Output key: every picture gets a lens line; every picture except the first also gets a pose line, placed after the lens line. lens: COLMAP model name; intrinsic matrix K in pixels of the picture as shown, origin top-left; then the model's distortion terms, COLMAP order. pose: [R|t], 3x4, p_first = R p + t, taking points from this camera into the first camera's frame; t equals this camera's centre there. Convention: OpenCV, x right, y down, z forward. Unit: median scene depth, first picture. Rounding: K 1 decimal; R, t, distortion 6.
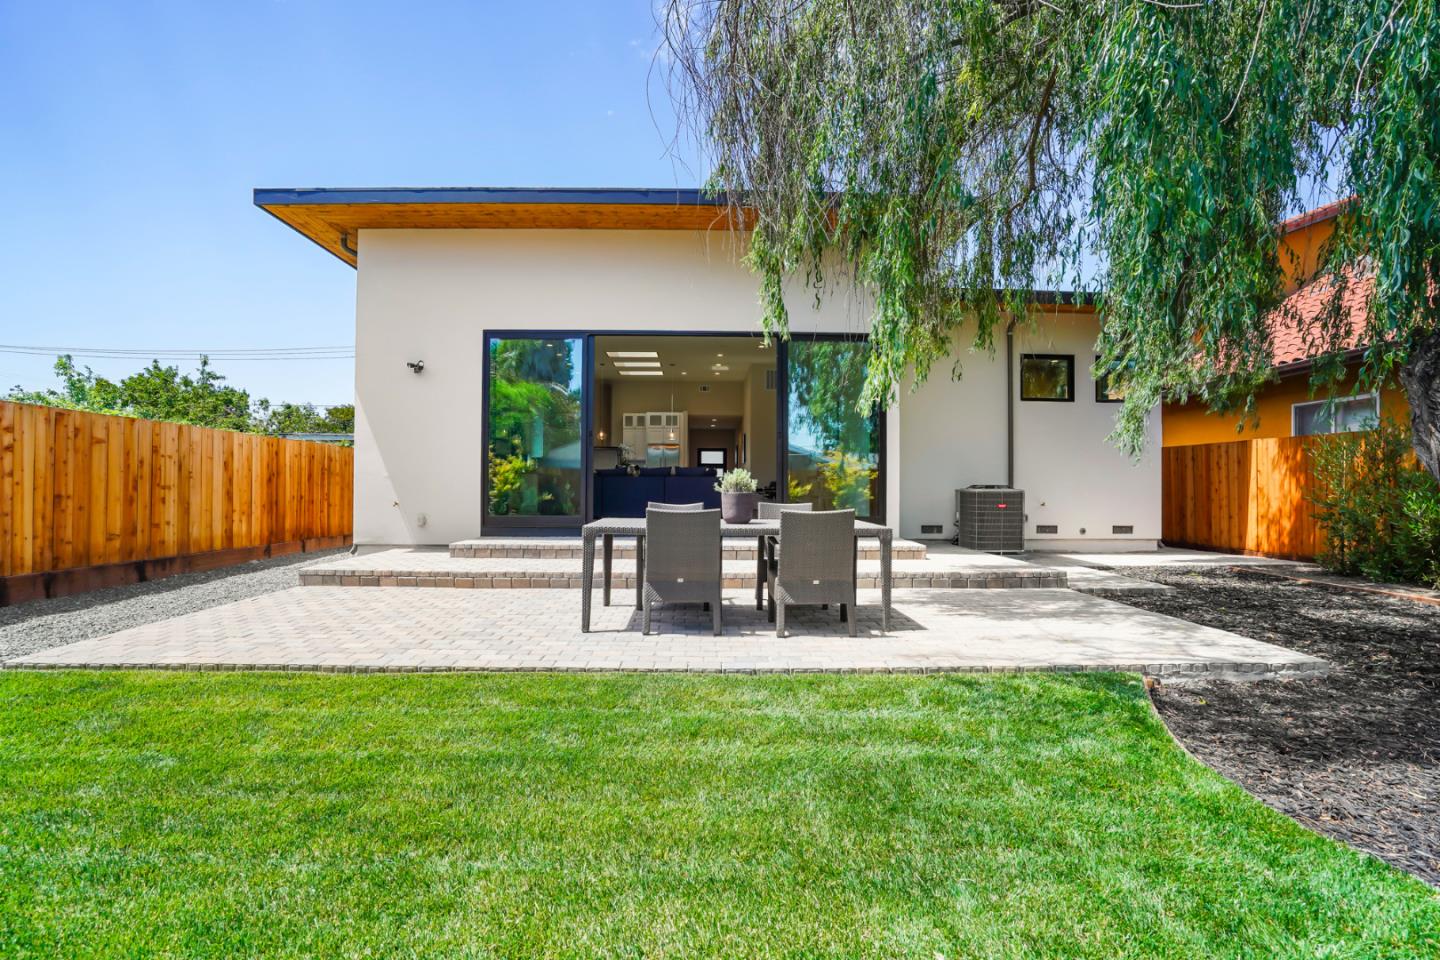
lens RADIAL K [[698.6, 0, 718.8], [0, 698.6, 485.7], [0, 0, 1]] dist [-0.054491, 0.022626]
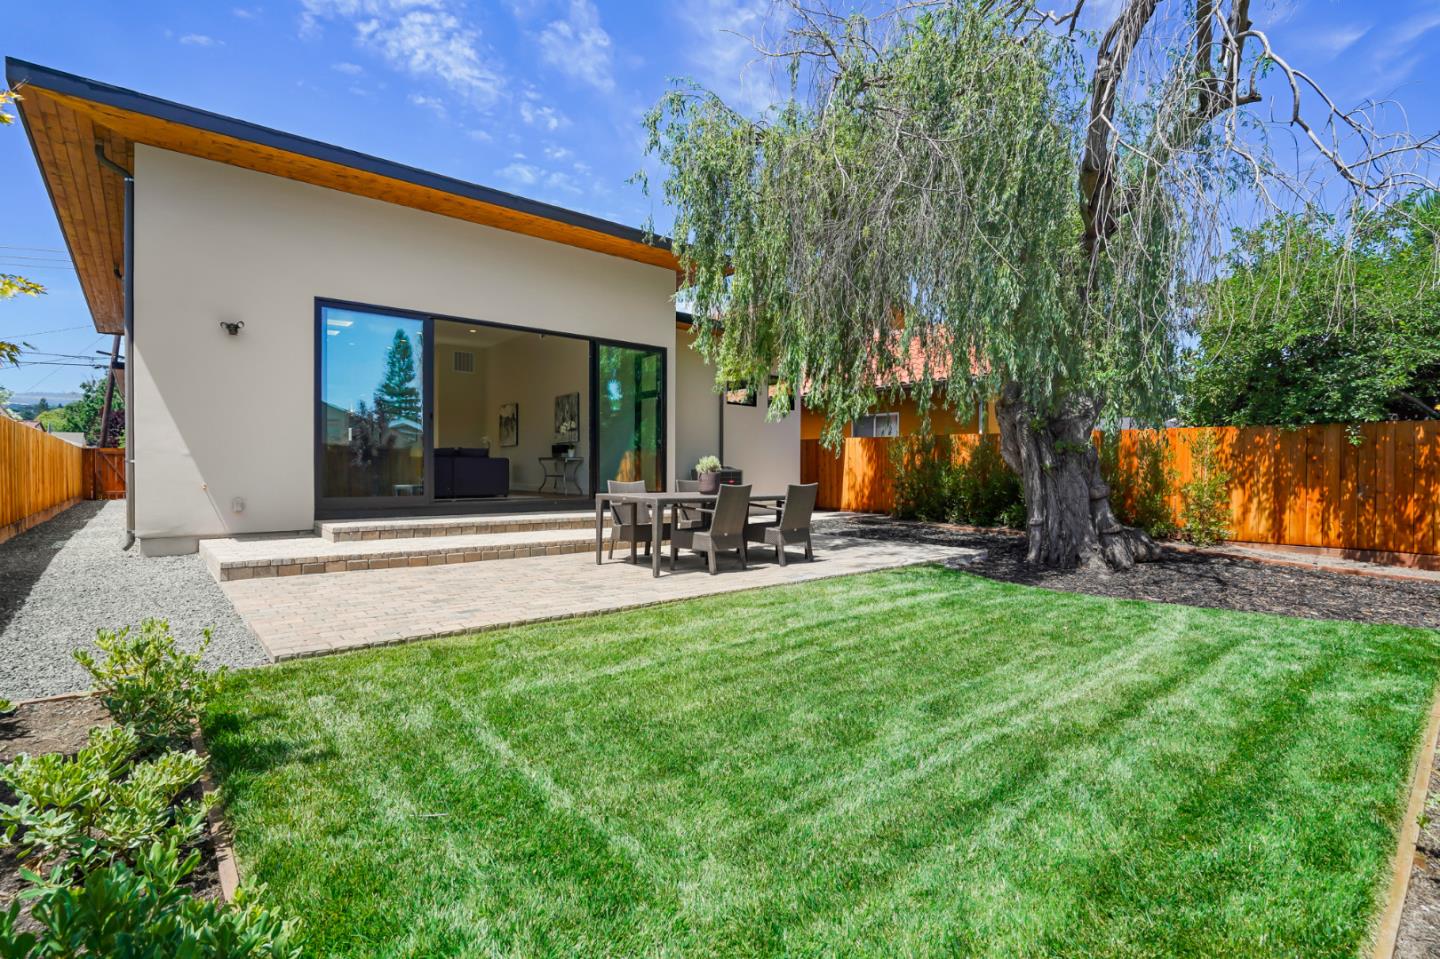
lens RADIAL K [[698.6, 0, 718.8], [0, 698.6, 485.2], [0, 0, 1]] dist [-0.054491, 0.022626]
pose [[0.764097, -0.012789, 0.644975, -0.540151], [-0.009340, 0.999479, 0.030884, -0.007135], [-0.645034, -0.029622, 0.763579, -0.053882]]
